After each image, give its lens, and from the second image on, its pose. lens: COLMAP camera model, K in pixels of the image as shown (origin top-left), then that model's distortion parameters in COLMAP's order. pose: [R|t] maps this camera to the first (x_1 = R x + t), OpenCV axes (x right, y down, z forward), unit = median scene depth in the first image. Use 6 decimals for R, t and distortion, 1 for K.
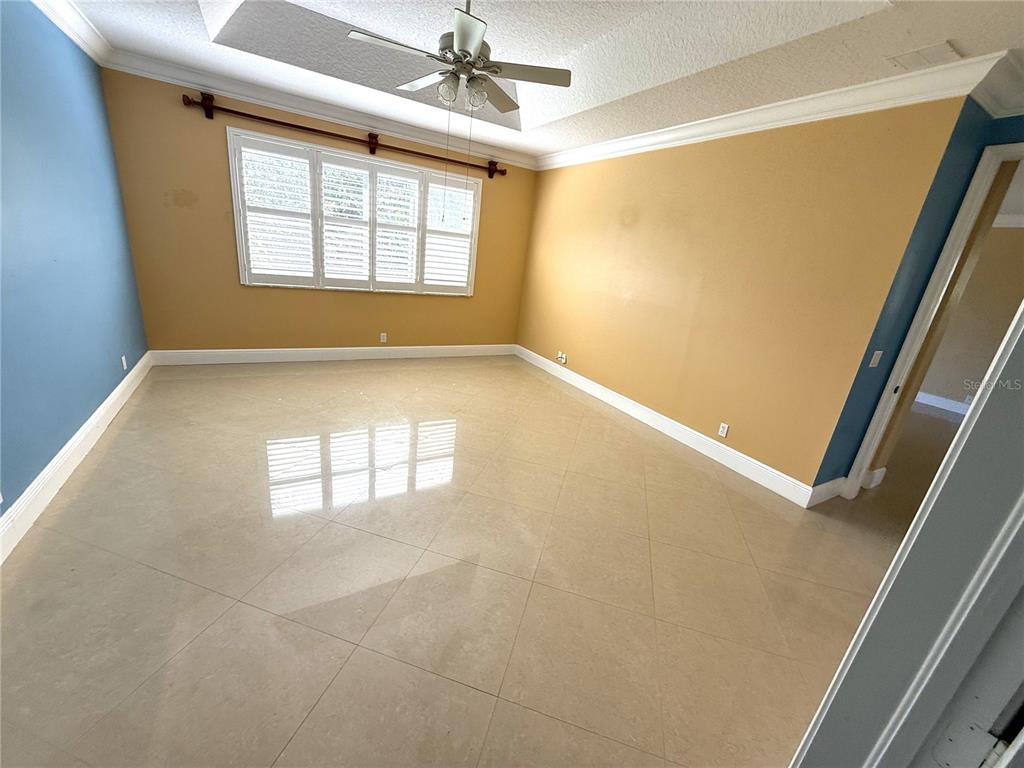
lens RADIAL K [[410.2, 0, 509.7], [0, 410.2, 386.2], [0, 0, 1]] dist [0.006987, -0.000764]
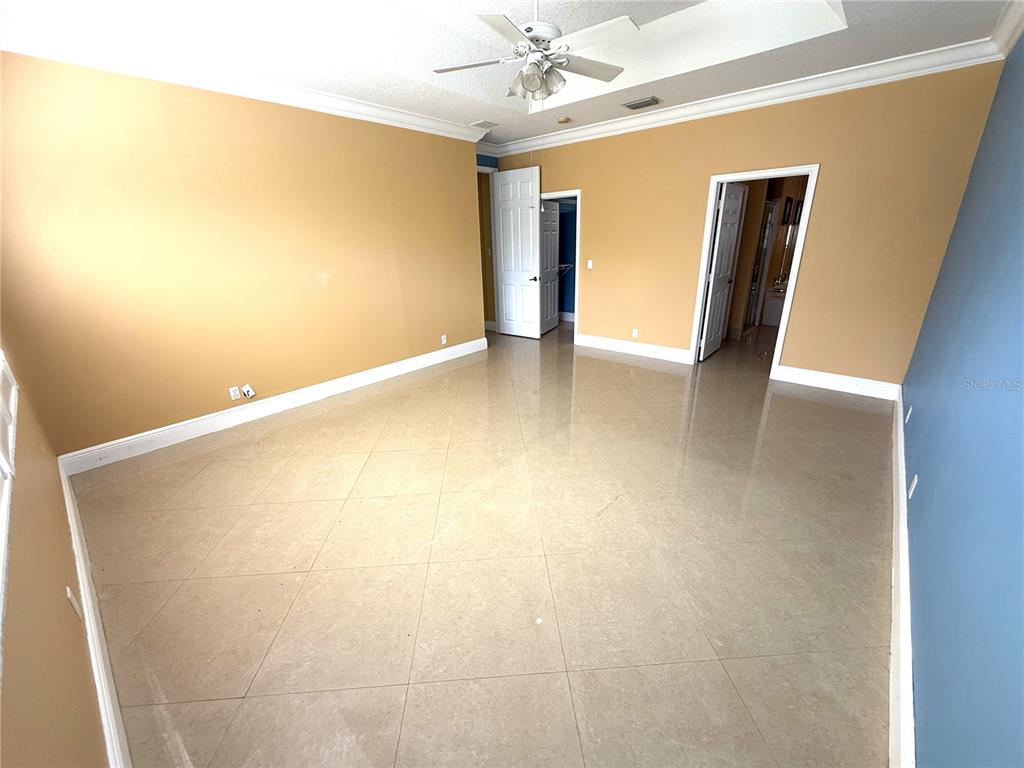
lens RADIAL K [[410.2, 0, 508.8], [0, 410.2, 378.8], [0, 0, 1]] dist [0.006987, -0.000764]
pose [[-0.336527, -0.405658, 0.849818, -0.839482], [0.286988, 0.815342, 0.502847, -0.433632], [-0.896877, 0.413109, -0.157965, 0.988984]]
